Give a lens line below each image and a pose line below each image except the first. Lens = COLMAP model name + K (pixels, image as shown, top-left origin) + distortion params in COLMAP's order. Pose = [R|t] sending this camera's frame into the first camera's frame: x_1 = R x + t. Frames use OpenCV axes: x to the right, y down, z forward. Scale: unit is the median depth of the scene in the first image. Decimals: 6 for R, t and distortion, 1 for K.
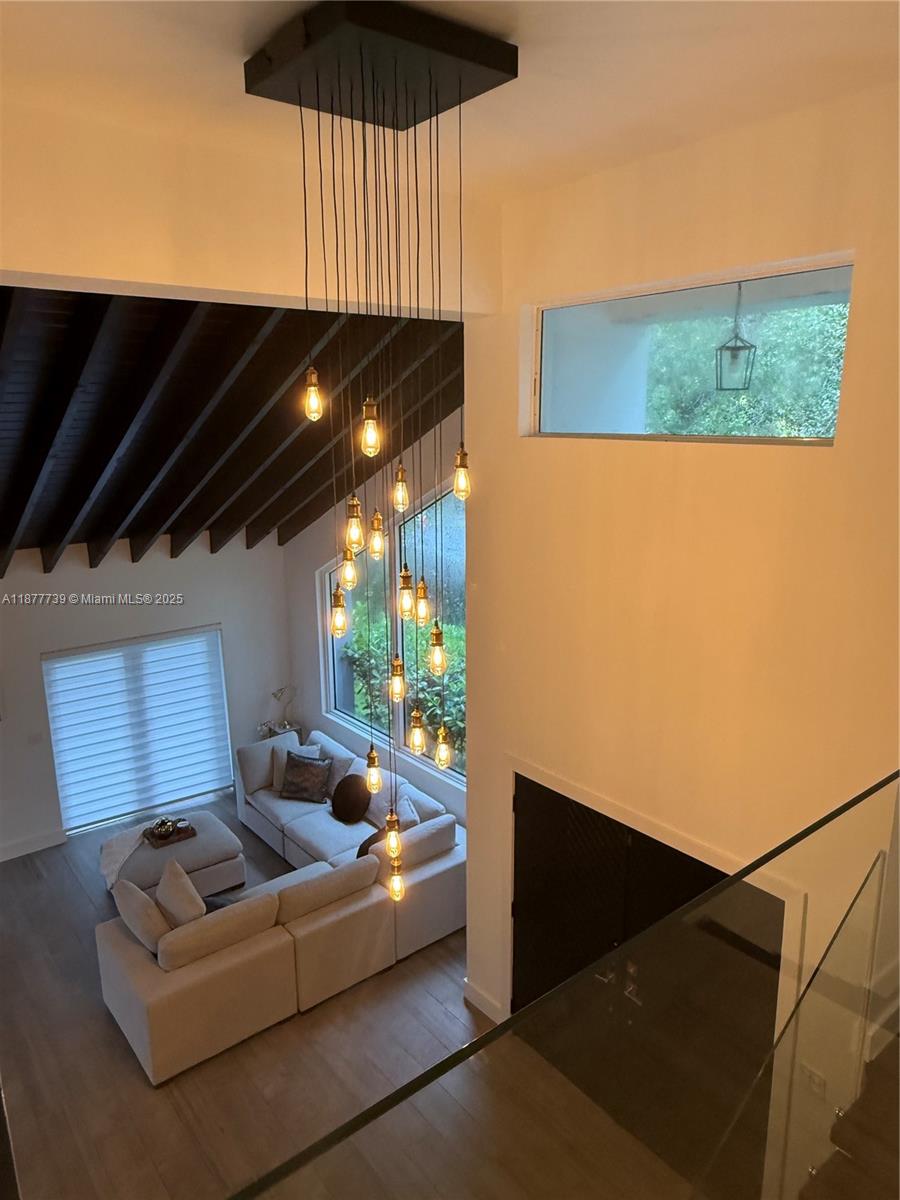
lens RADIAL K [[798.3, 0, 449.7], [0, 798.3, 597.1], [0, 0, 1]] dist [0.003396, 0.000286]
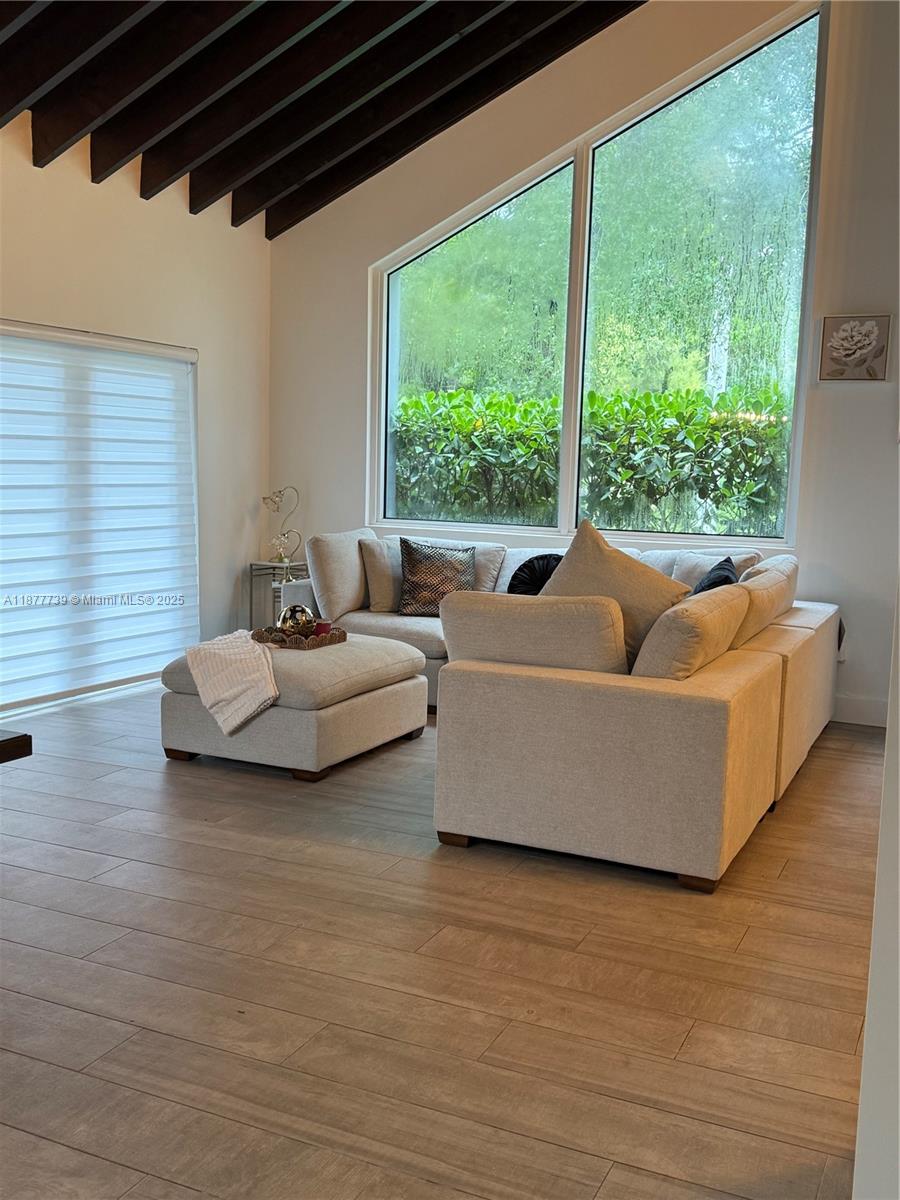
lens RADIAL K [[1213.1, 0, 450.3], [0, 1213.1, 602.4], [0, 0, 1]] dist [0.004640, 0.000000]
pose [[0.900673, -0.020020, 0.434036, -0.502628], [0.065243, 0.993844, -0.089545, 0.293885], [-0.429571, 0.108968, 0.896434, 0.207026]]
